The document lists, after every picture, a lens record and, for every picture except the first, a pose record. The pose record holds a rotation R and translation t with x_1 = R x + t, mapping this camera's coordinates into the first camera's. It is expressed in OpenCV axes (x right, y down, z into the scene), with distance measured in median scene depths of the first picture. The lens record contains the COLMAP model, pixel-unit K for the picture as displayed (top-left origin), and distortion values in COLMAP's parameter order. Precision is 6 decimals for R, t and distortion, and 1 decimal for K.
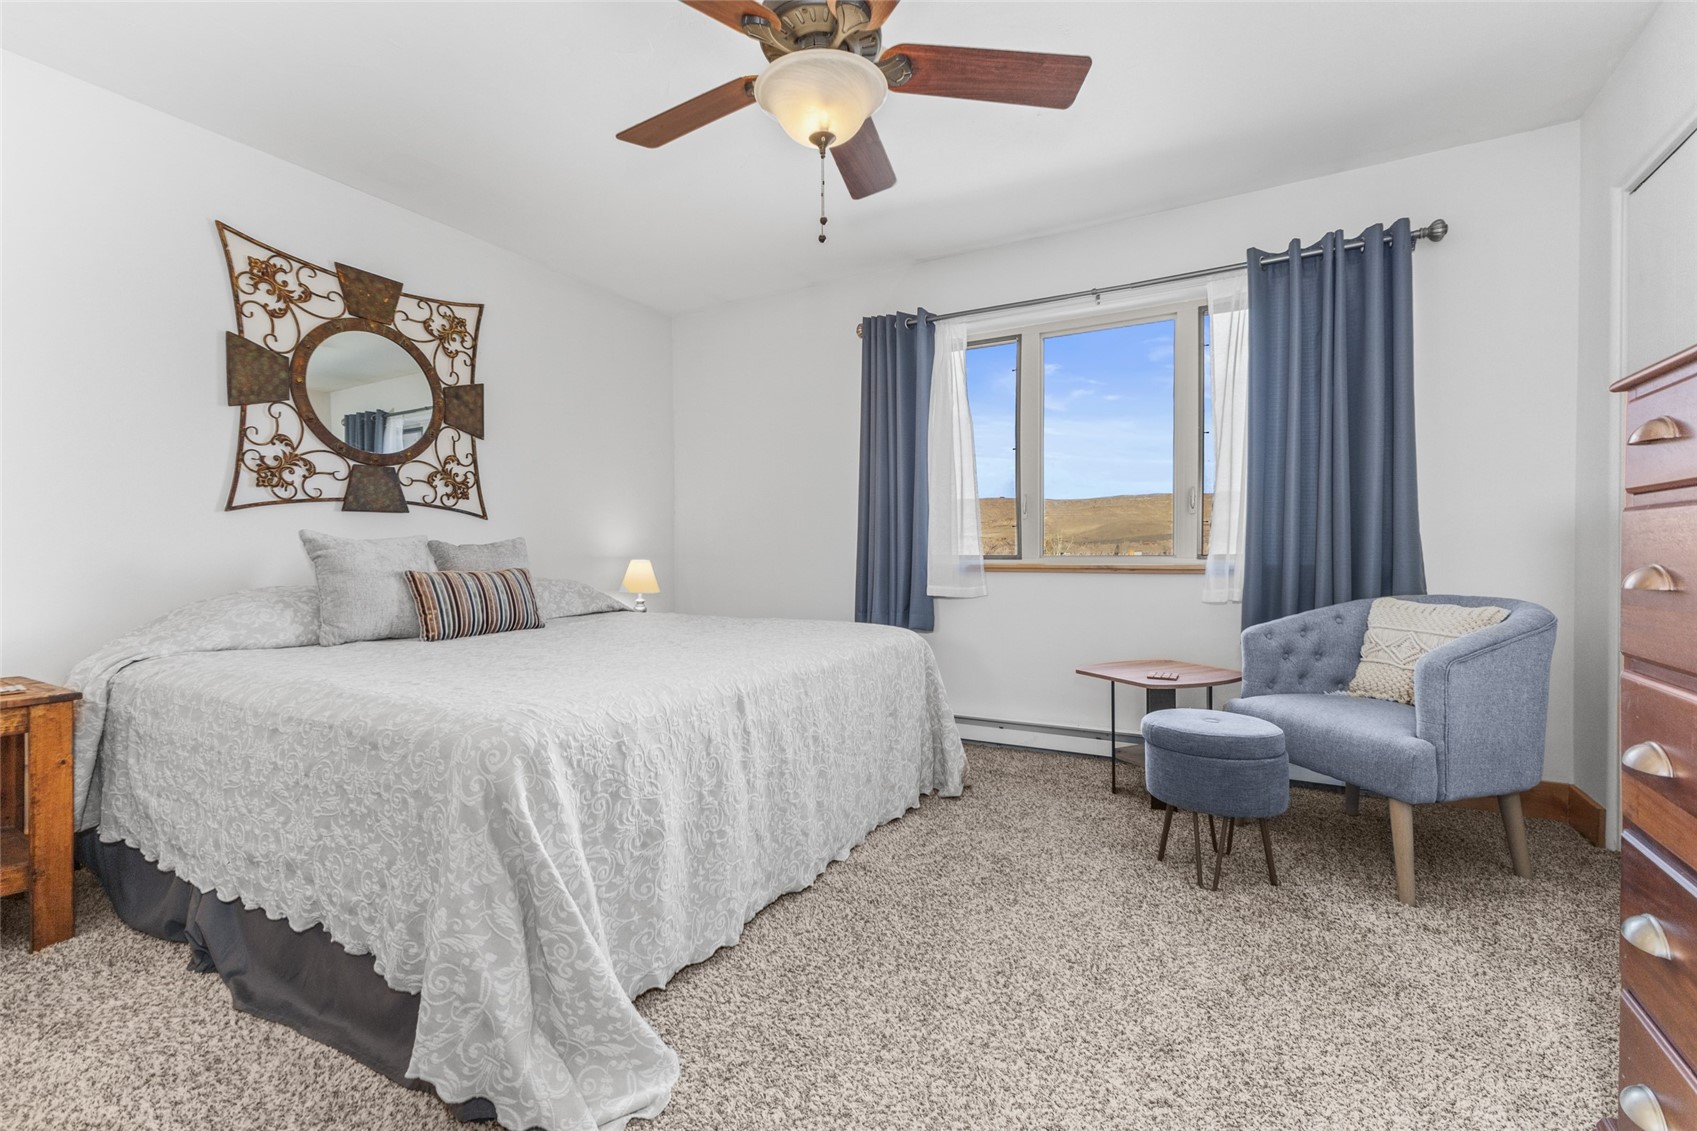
lens RADIAL K [[744.5, 0, 845.0], [0, 744.5, 564.2], [0, 0, 1]] dist [0.014605, -0.003042]
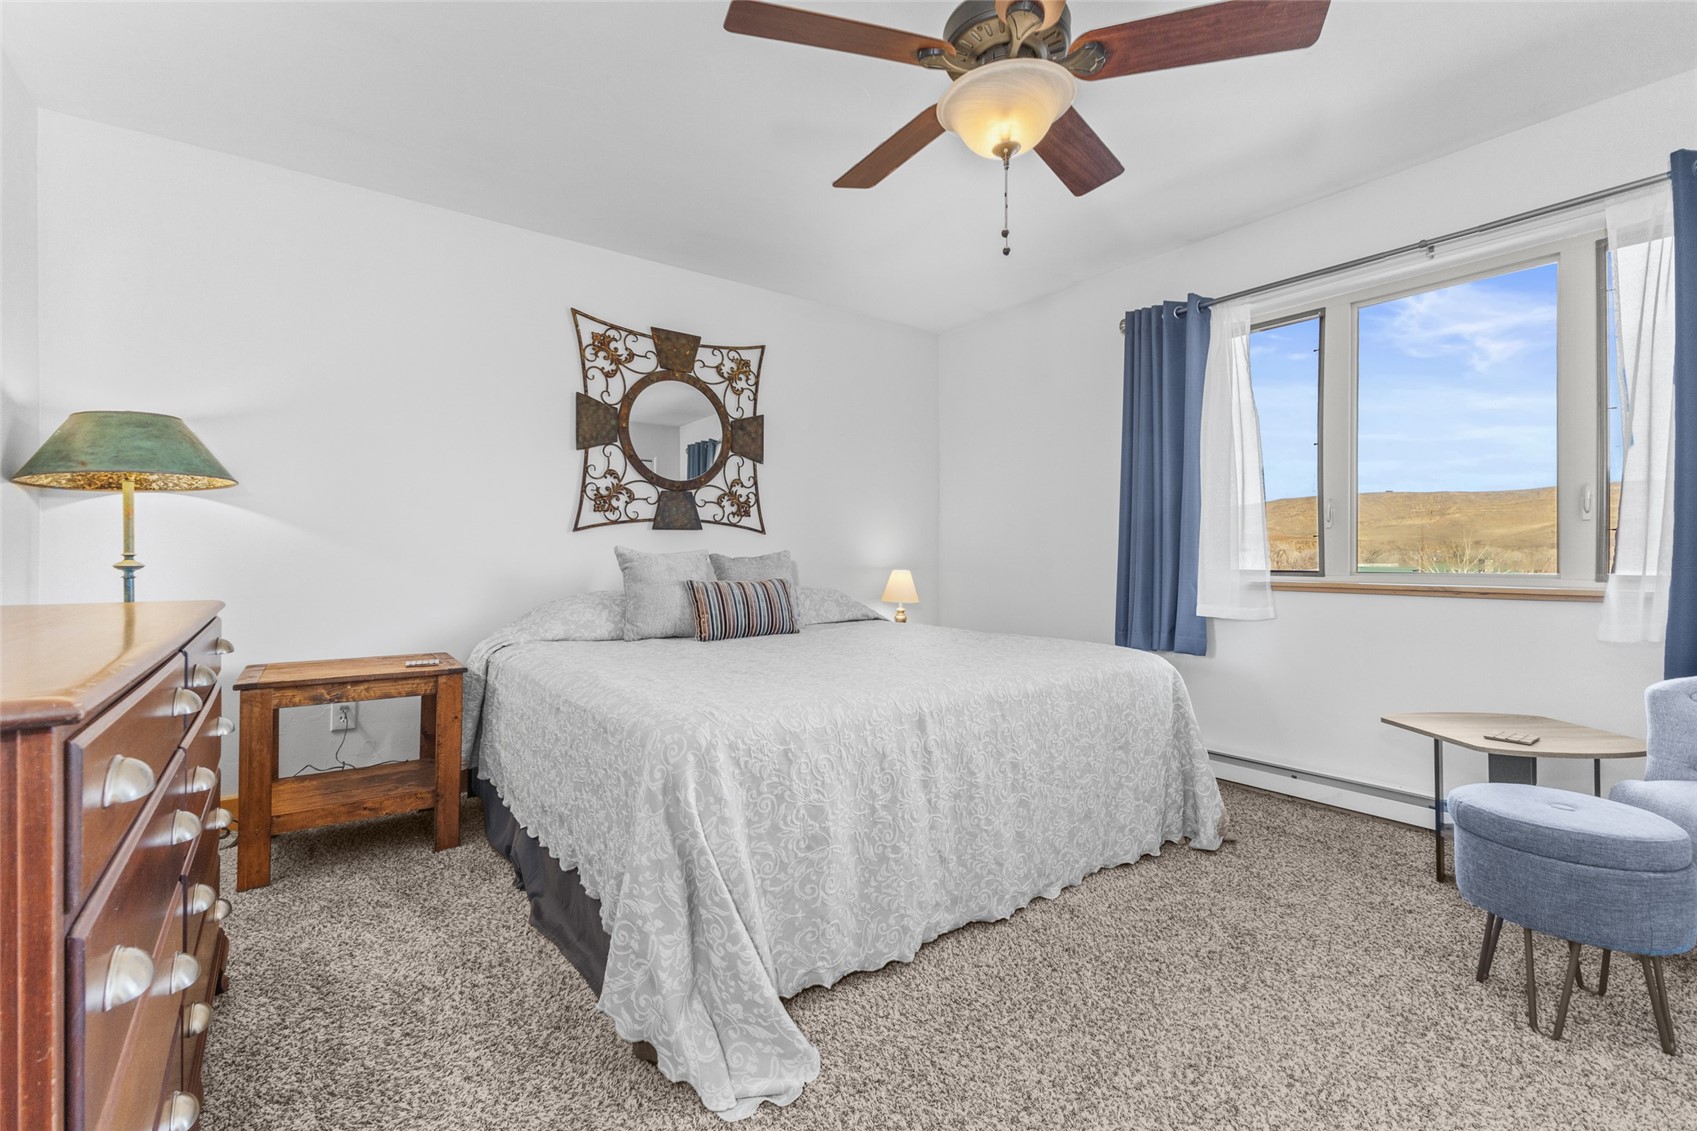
lens RADIAL K [[744.5, 0, 831.8], [0, 744.5, 557.0], [0, 0, 1]] dist [0.014605, -0.003042]
pose [[0.911978, 0.004457, -0.410216, 0.131476], [-0.011488, 0.999826, -0.014678, -0.016708], [0.410079, 0.018099, 0.911870, 0.021423]]
